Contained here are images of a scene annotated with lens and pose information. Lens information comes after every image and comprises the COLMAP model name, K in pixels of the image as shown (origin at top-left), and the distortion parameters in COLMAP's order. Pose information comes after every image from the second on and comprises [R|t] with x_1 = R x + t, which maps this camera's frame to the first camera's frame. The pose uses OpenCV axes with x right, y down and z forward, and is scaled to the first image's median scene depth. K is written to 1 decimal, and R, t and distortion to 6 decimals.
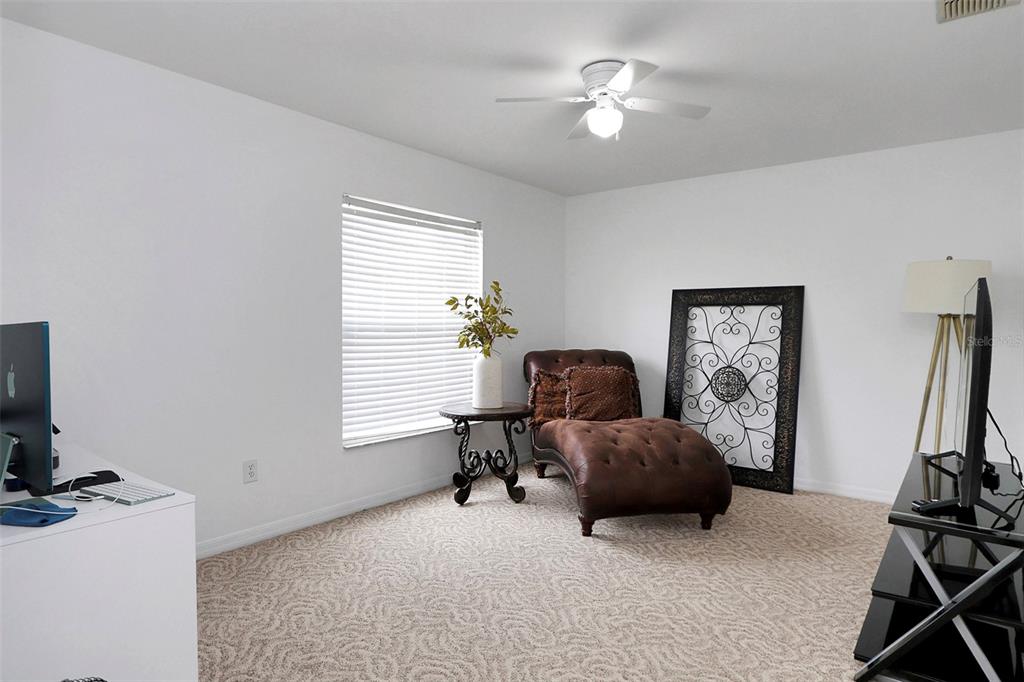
lens RADIAL K [[585.1, 0, 508.9], [0, 585.1, 341.8], [0, 0, 1]] dist [-0.023363, 0.000549]
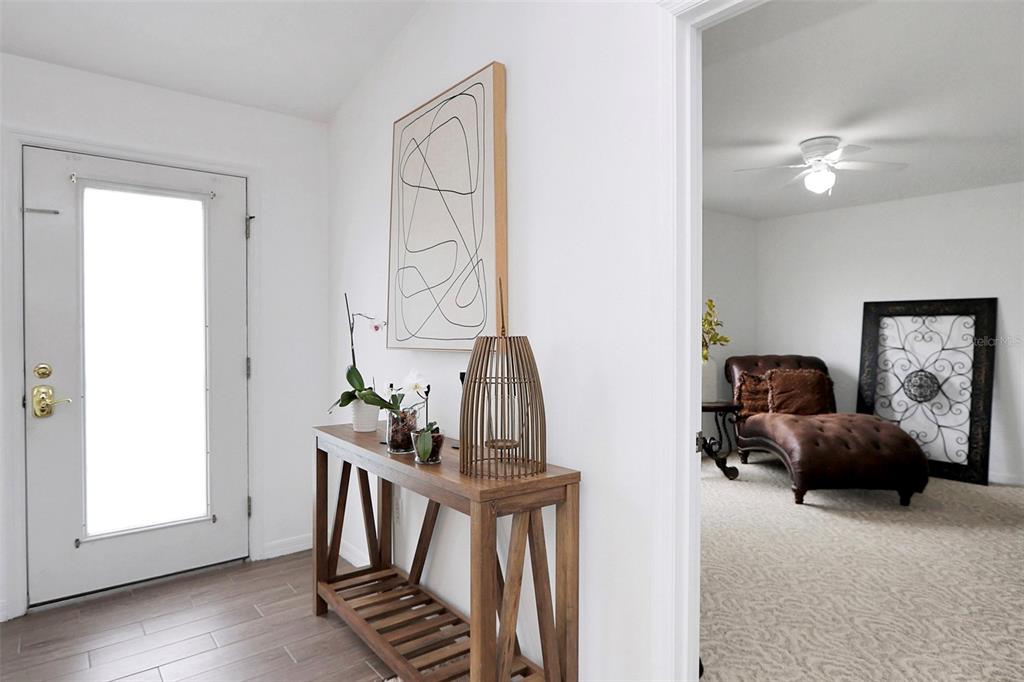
lens RADIAL K [[585.1, 0, 518.0], [0, 585.1, 337.2], [0, 0, 1]] dist [-0.023363, 0.000549]
pose [[0.973223, -0.004480, -0.229818, -0.129761], [0.000249, 0.999830, -0.018434, -0.001102], [0.229862, 0.017884, 0.973059, -0.278505]]
